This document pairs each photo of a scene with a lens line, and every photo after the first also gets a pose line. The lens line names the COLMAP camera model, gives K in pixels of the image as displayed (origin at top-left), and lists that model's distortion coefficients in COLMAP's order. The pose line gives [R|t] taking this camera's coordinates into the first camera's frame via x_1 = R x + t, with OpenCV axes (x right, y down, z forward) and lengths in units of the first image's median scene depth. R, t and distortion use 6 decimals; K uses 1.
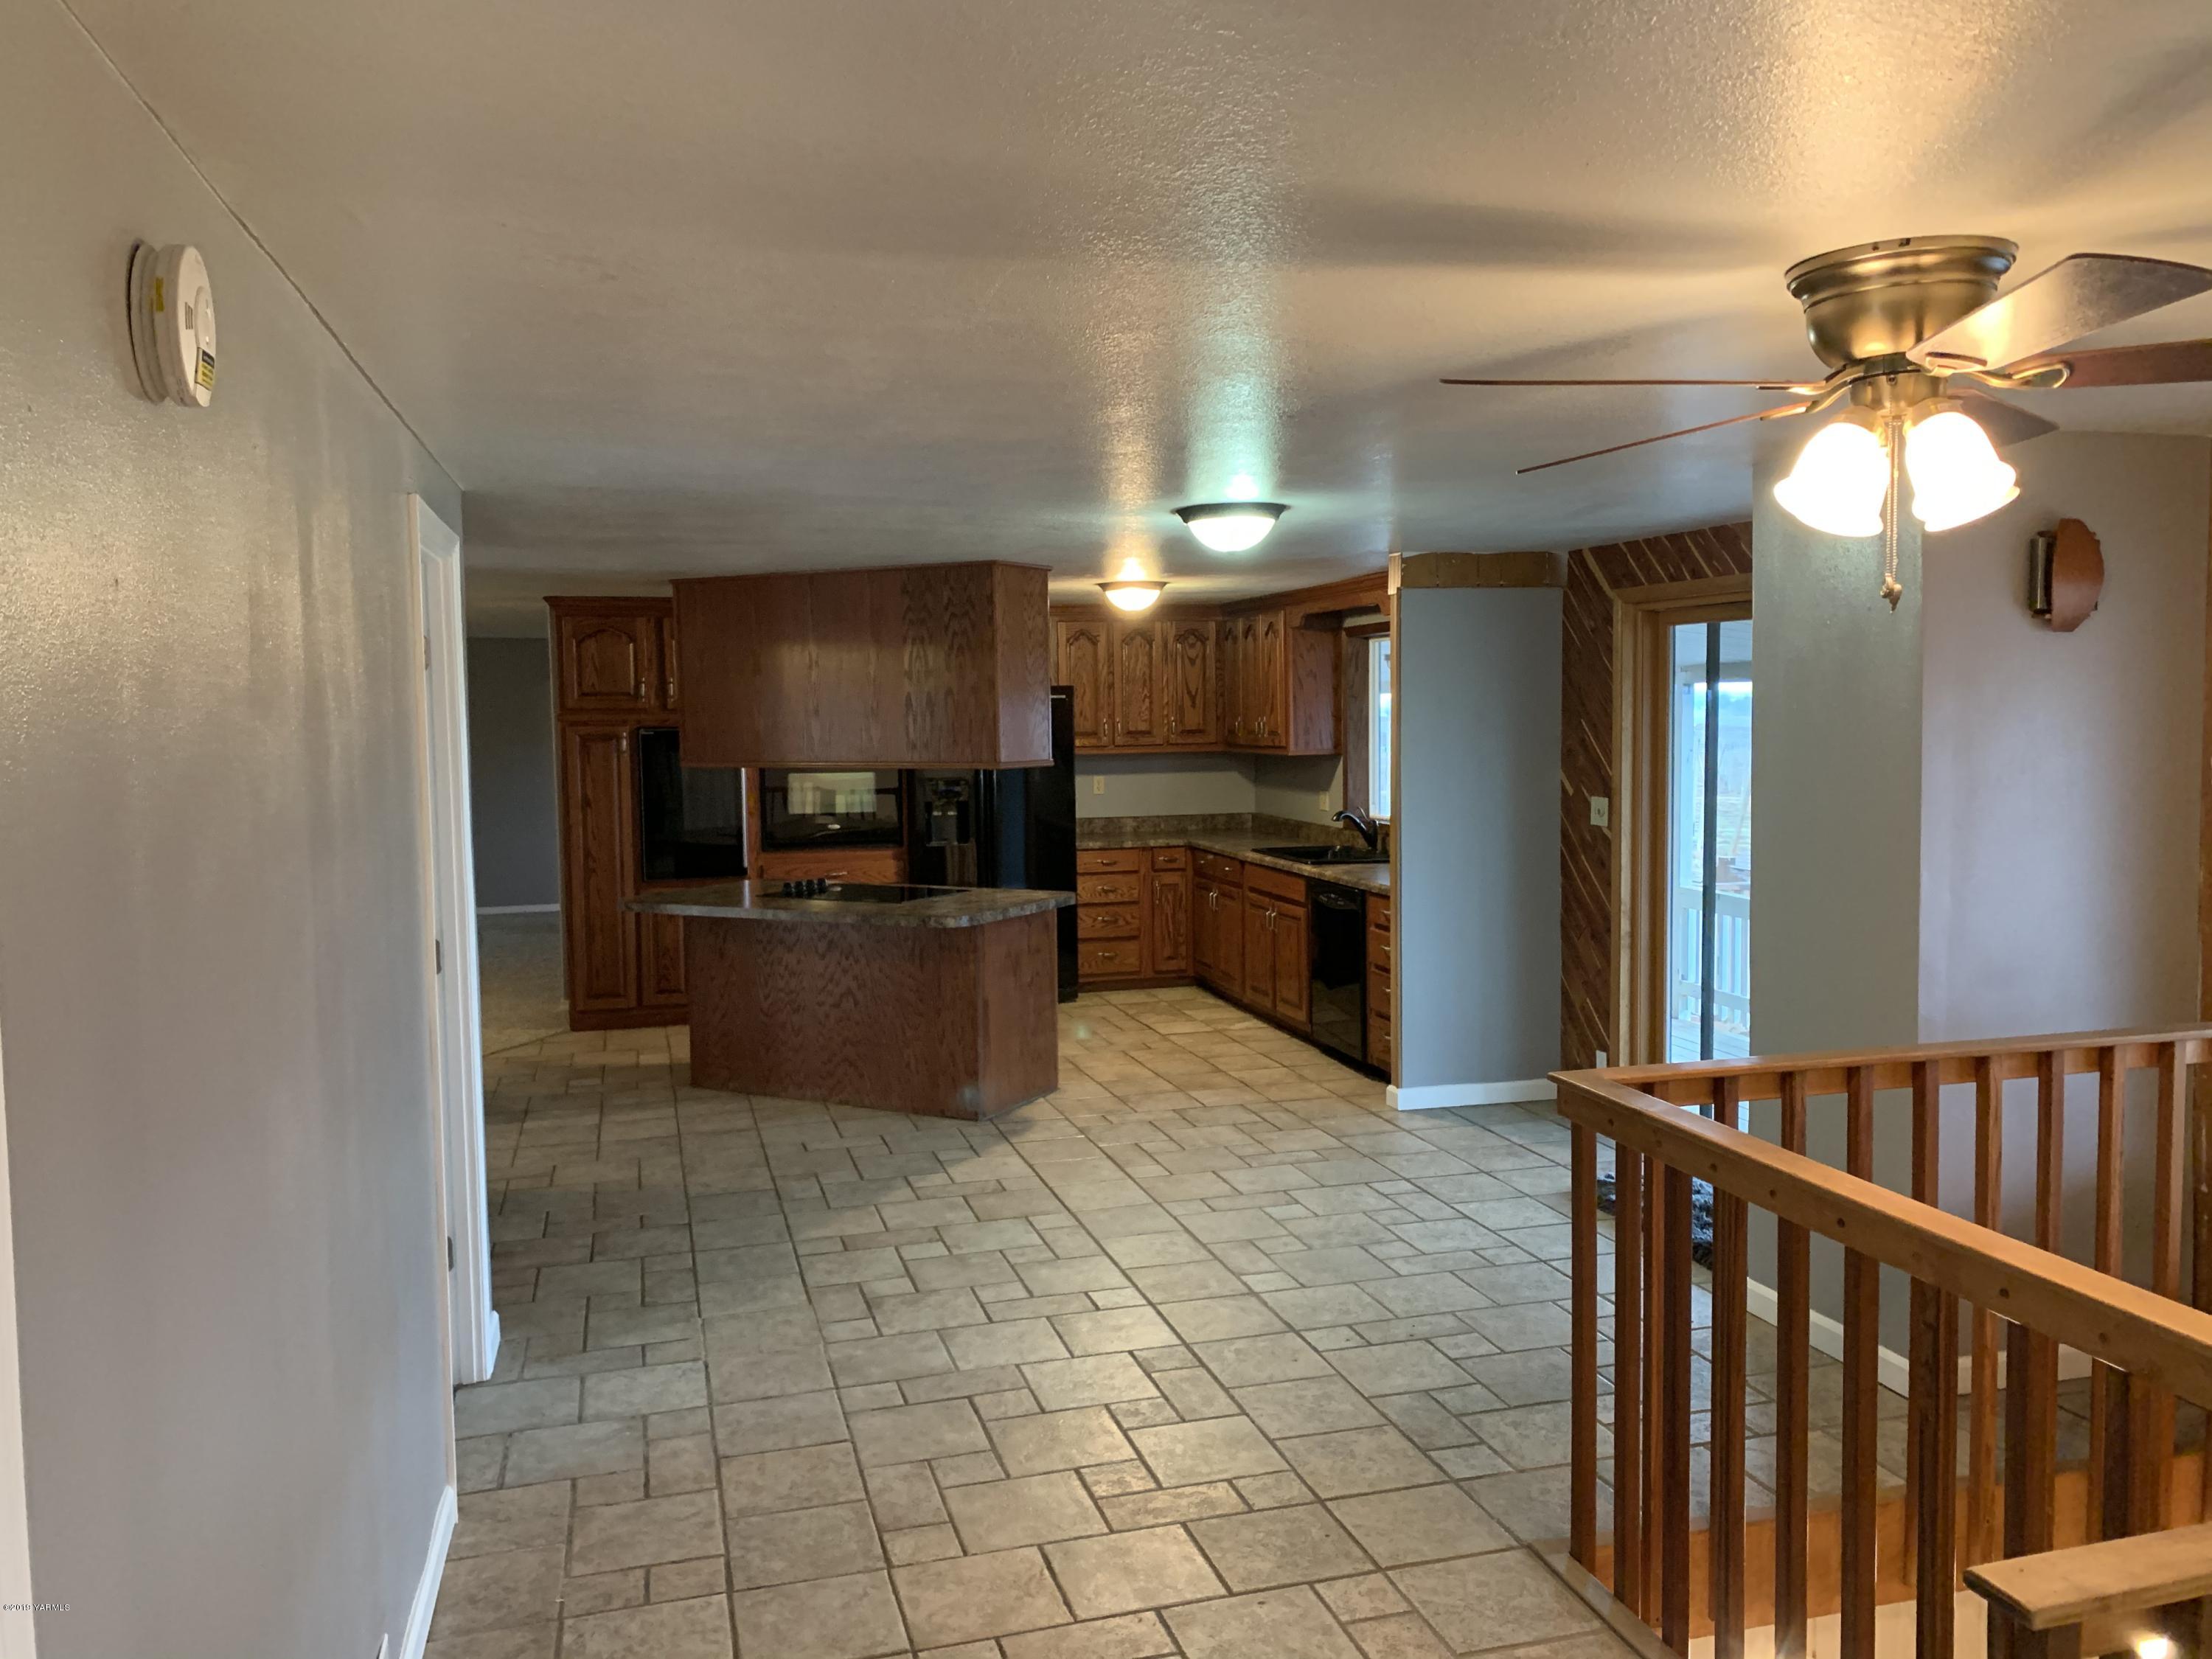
lens RADIAL K [[1644.9, 0, 1106.0], [0, 1644.9, 829.5], [0, 0, 1]] dist [0.003293, 0.002014]
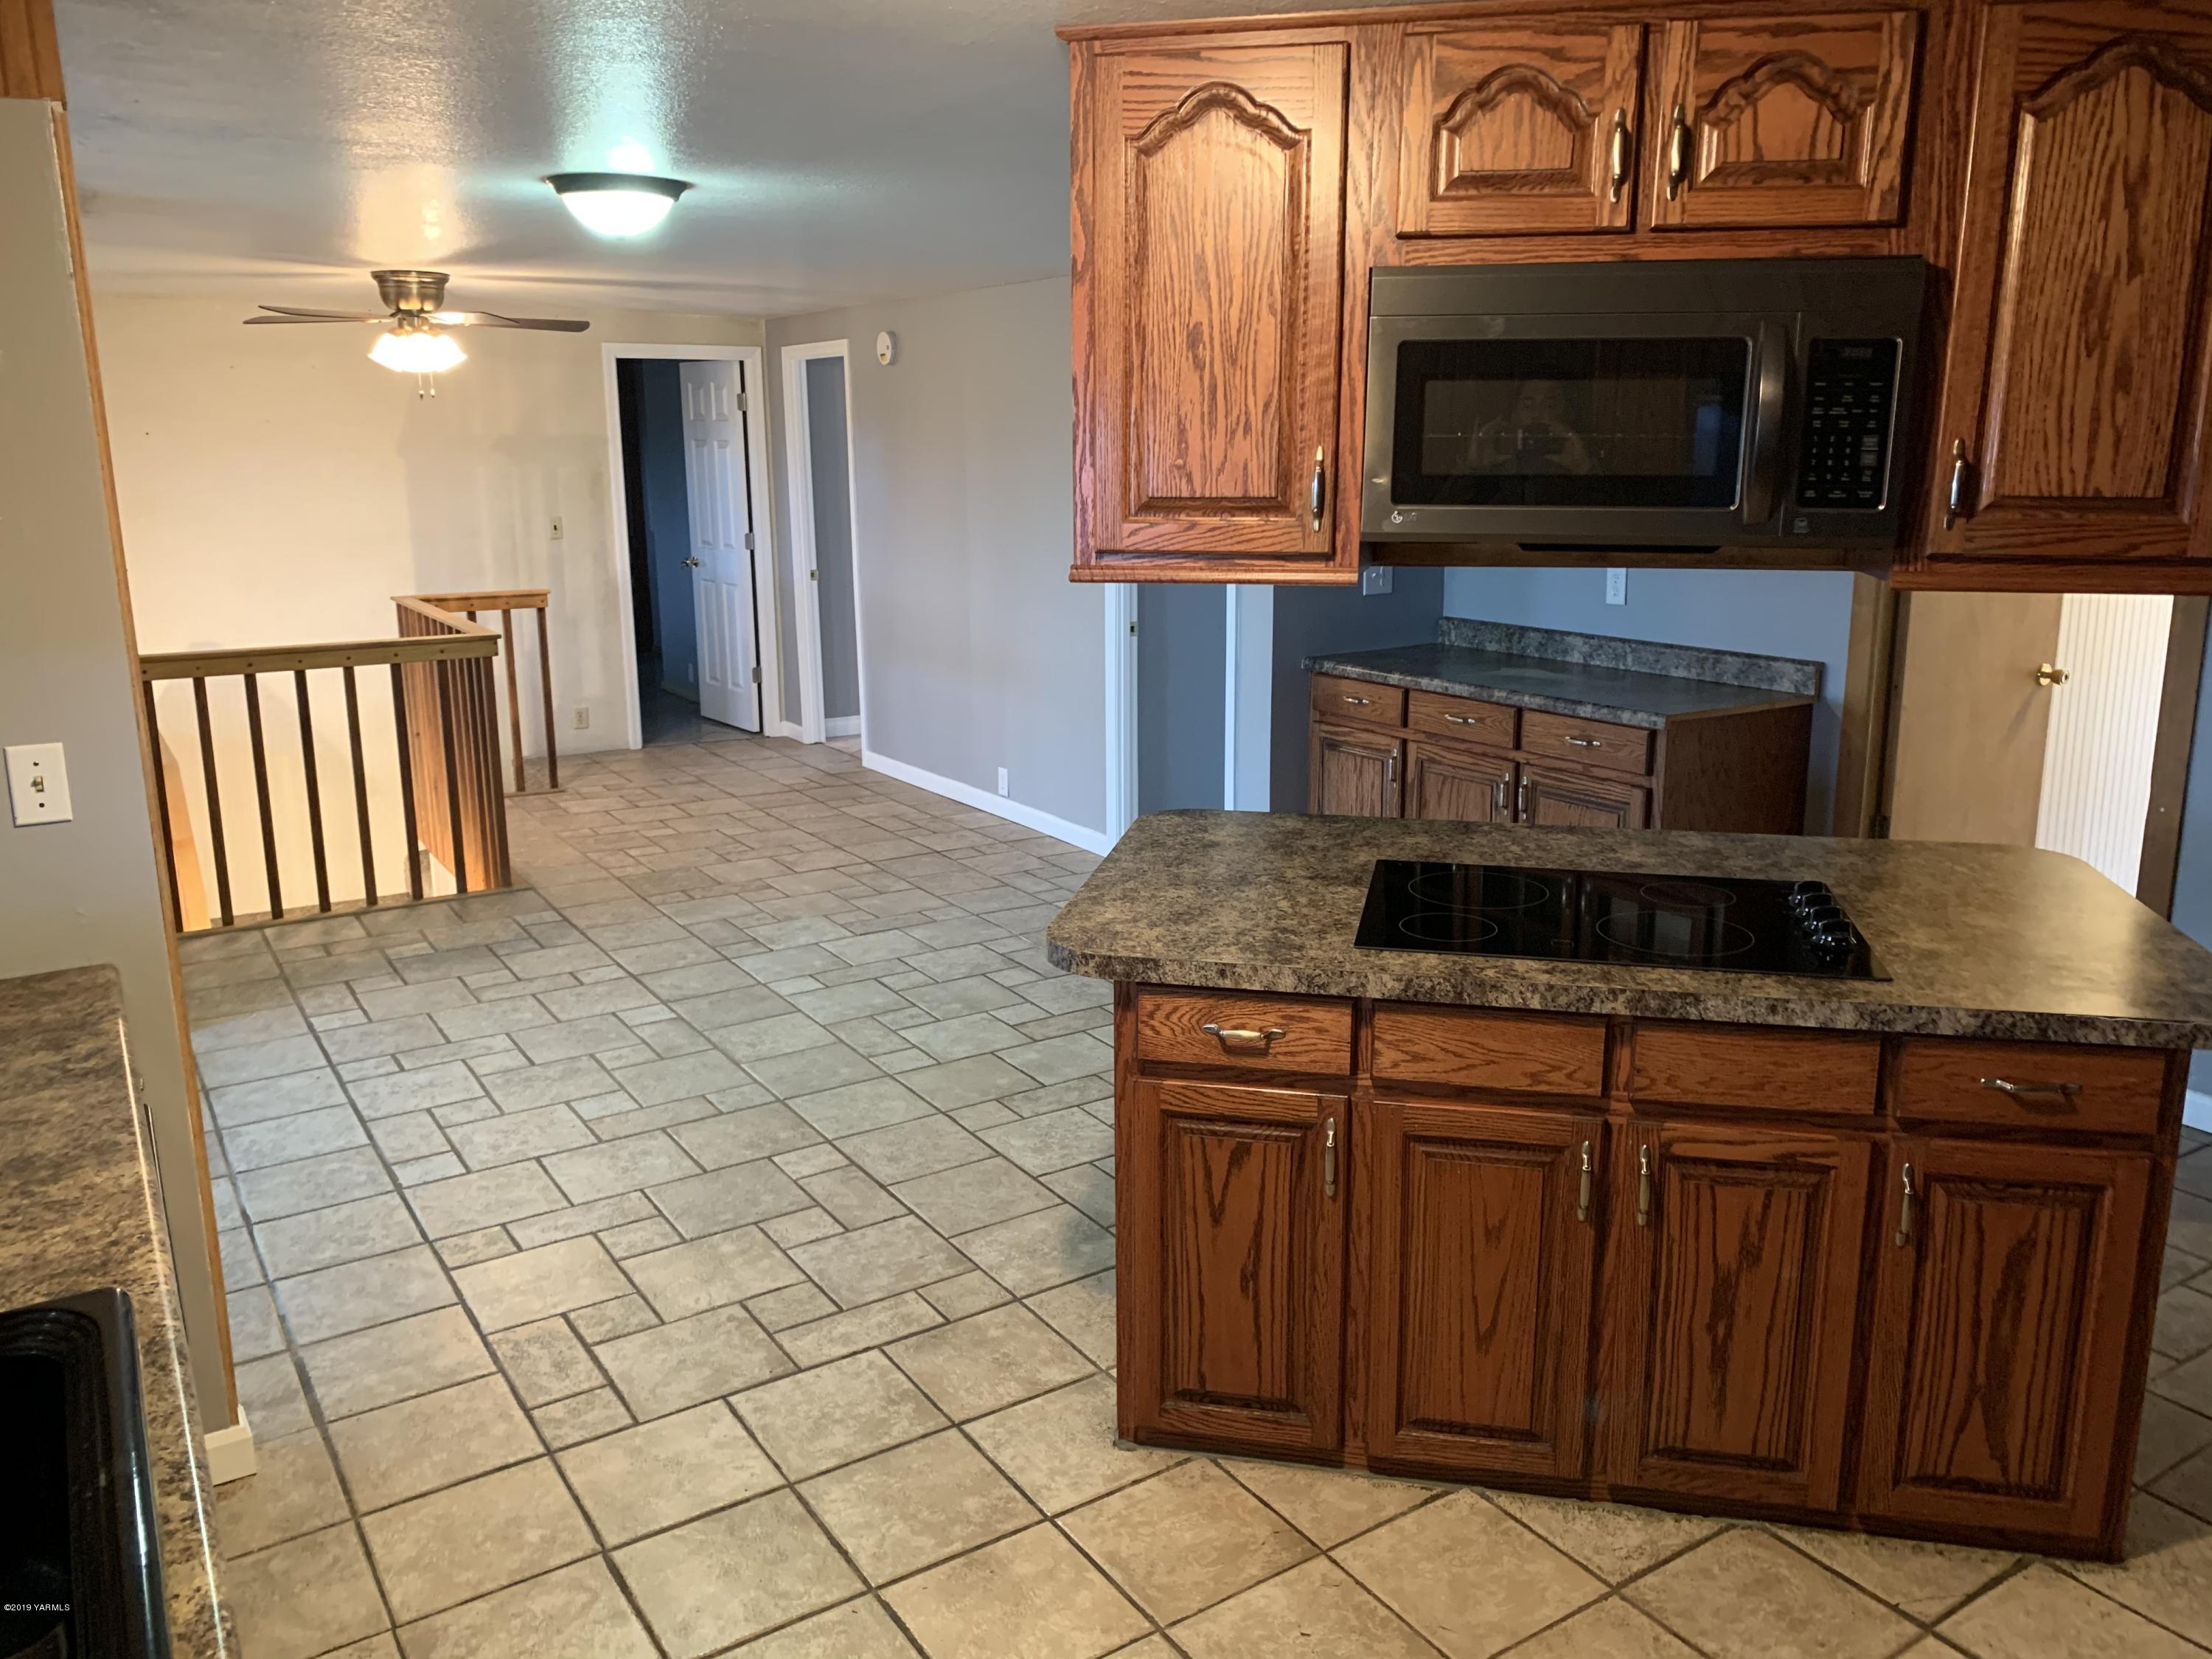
lens RADIAL K [[1693.3, 0, 1161.8], [0, 1693.3, 824.8], [0, 0, 1]] dist [0.048010, -0.224804]
pose [[-0.948138, 0.091785, -0.304318, 0.062395], [-0.002551, 0.955173, 0.296037, -0.086546], [0.317848, 0.281461, -0.905402, 1.185340]]
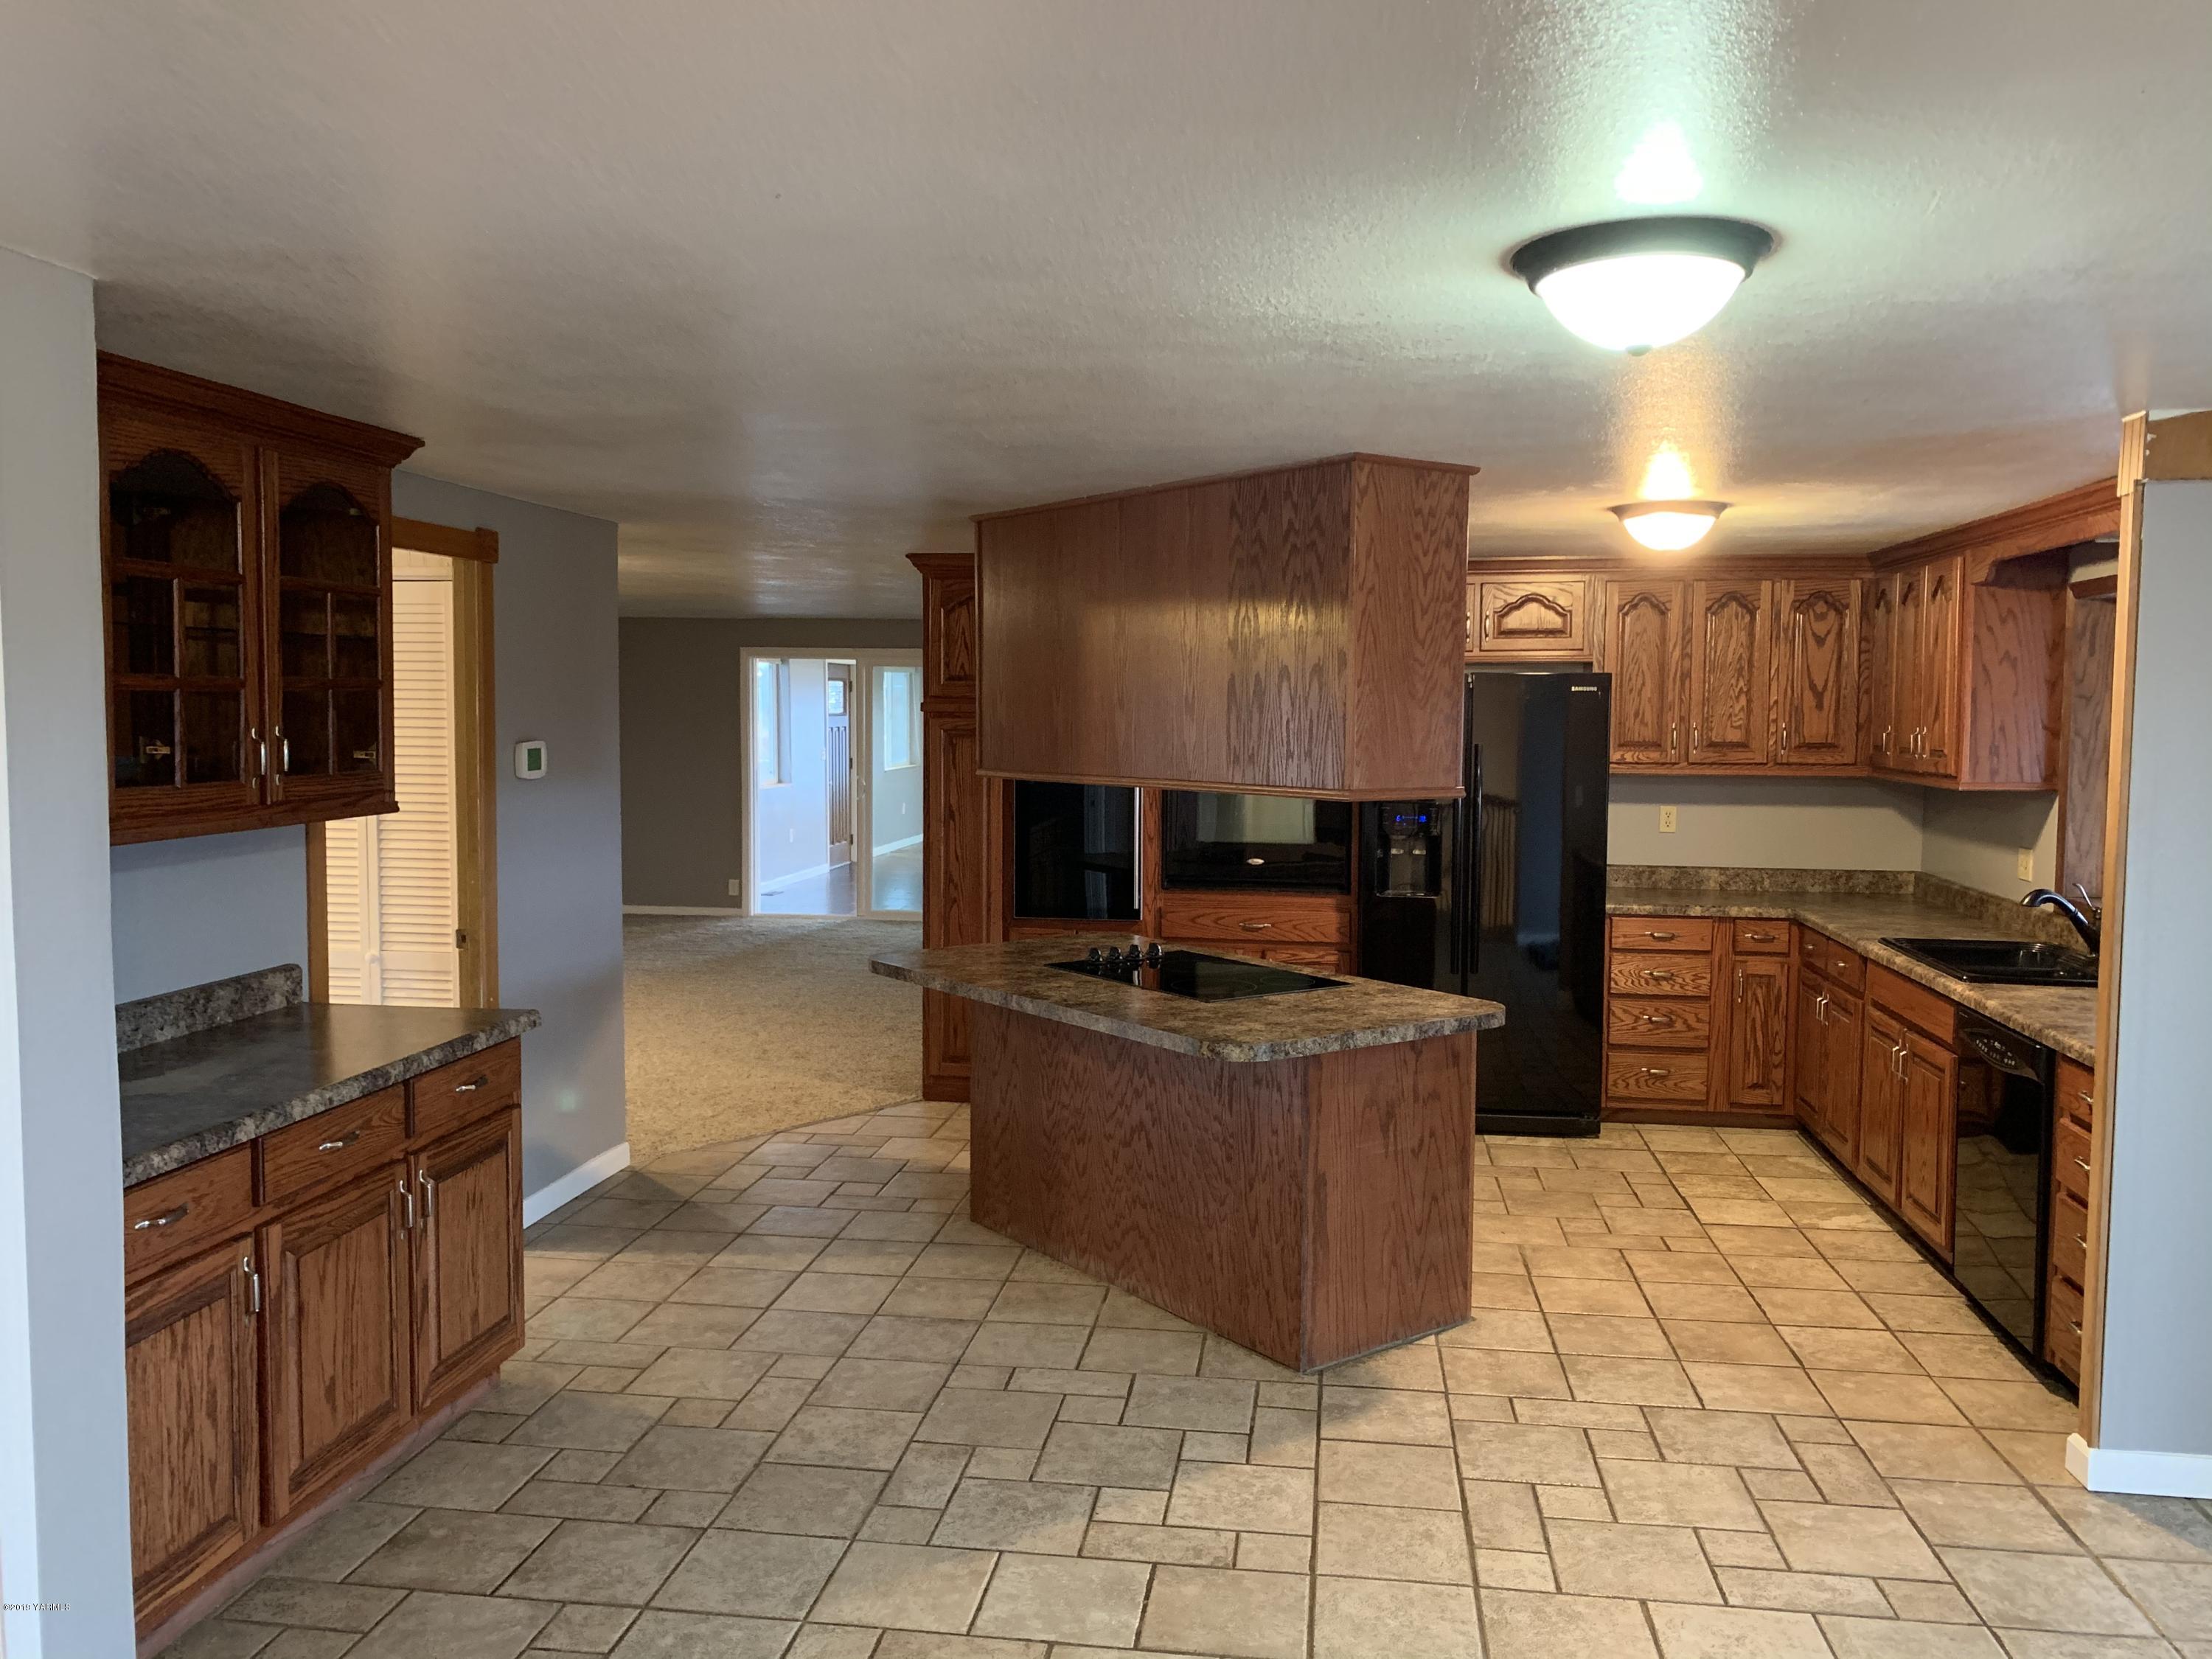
lens RADIAL K [[1698.0, 0, 1107.6], [0, 1698.0, 808.8], [0, 0, 1]] dist [0.056515, -0.084646]
pose [[0.916234, 0.047132, -0.397861, 0.083223], [-0.052046, 0.998644, -0.001554, -0.022823], [0.397248, 0.022131, 0.917444, 0.317185]]
